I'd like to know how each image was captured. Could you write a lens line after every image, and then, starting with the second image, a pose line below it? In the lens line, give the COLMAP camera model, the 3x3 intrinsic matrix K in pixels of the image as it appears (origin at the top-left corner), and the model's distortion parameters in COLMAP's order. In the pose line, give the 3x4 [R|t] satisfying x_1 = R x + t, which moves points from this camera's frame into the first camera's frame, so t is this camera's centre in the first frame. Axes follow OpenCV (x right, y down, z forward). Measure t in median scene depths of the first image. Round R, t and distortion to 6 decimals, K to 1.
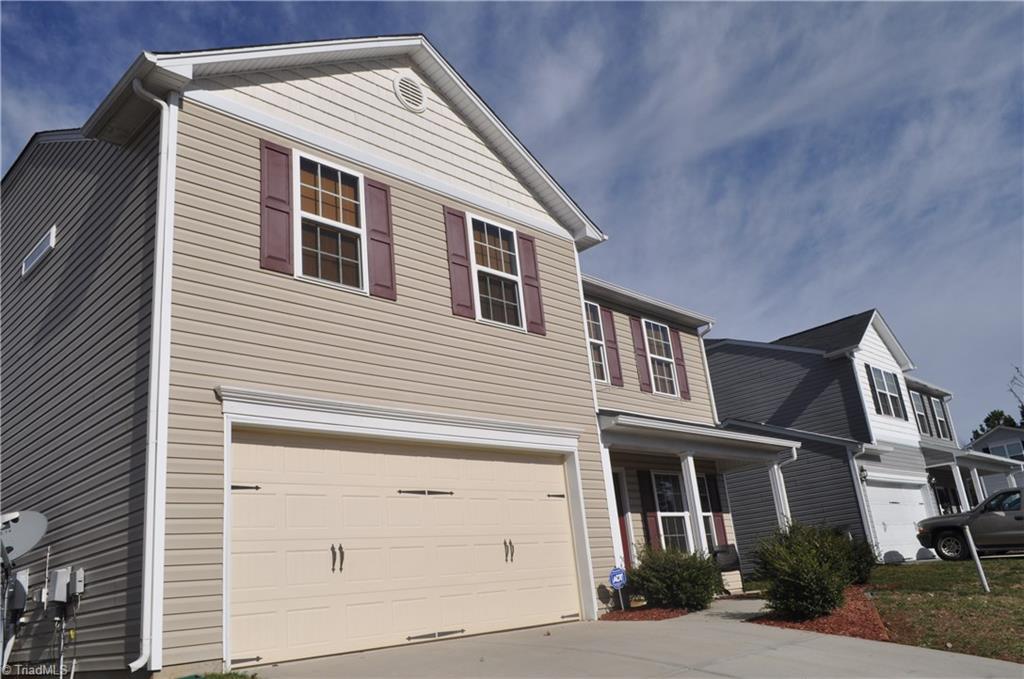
lens RADIAL K [[794.3, 0, 509.0], [0, 794.3, 345.2], [0, 0, 1]] dist [-0.007500, -0.003828]
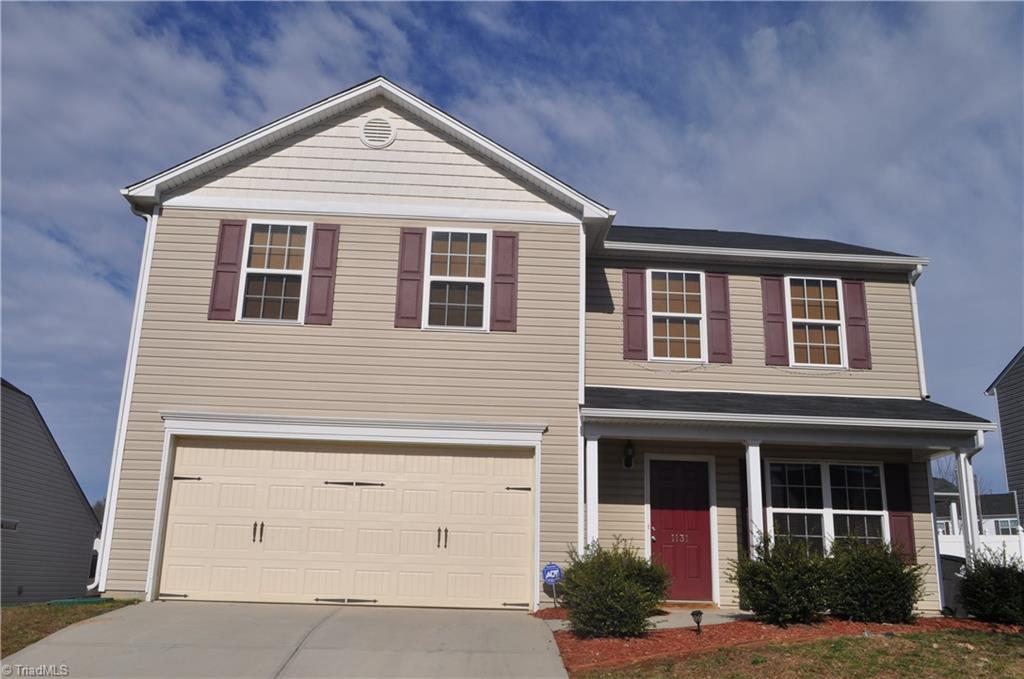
lens RADIAL K [[892.2, 0, 513.1], [0, 892.2, 339.5], [0, 0, 1]] dist [-0.022911, 0.001047]
pose [[0.734631, -0.071311, -0.674709, 0.846522], [0.112062, 0.993556, 0.017004, -0.022462], [0.669148, -0.088101, 0.737888, 0.161285]]
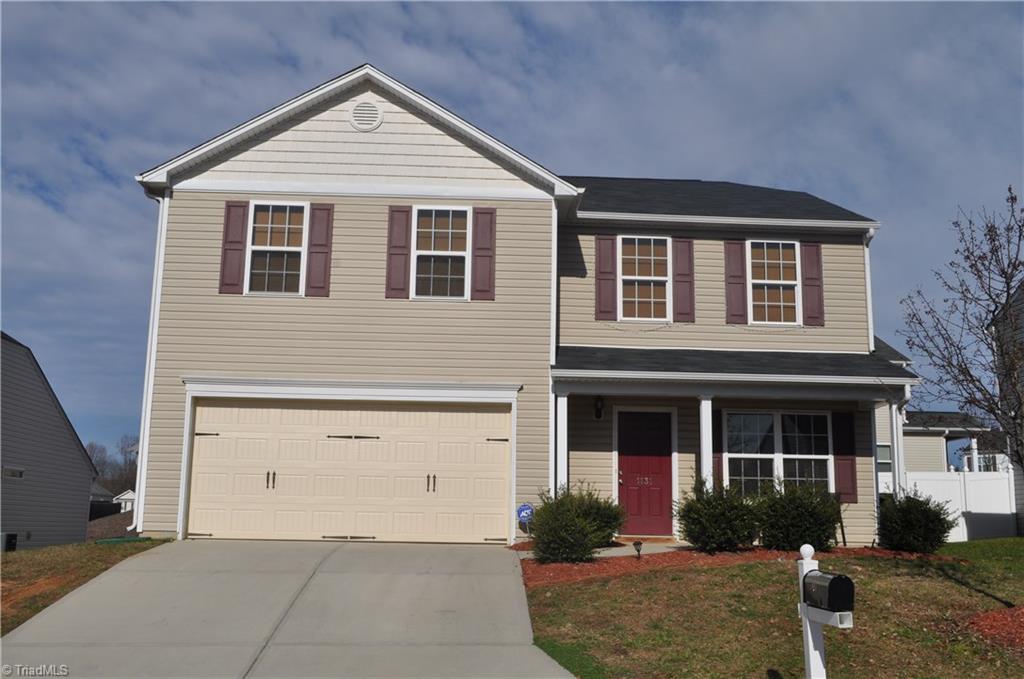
lens RADIAL K [[1026.7, 0, 512.0], [0, 1026.7, 339.5], [0, 0, 1]] dist [-0.018768, -0.004669]
pose [[0.726771, -0.020477, -0.686574, 1.114284], [0.124189, 0.987000, 0.102022, -0.107054], [0.675559, -0.159412, 0.719866, -0.048485]]
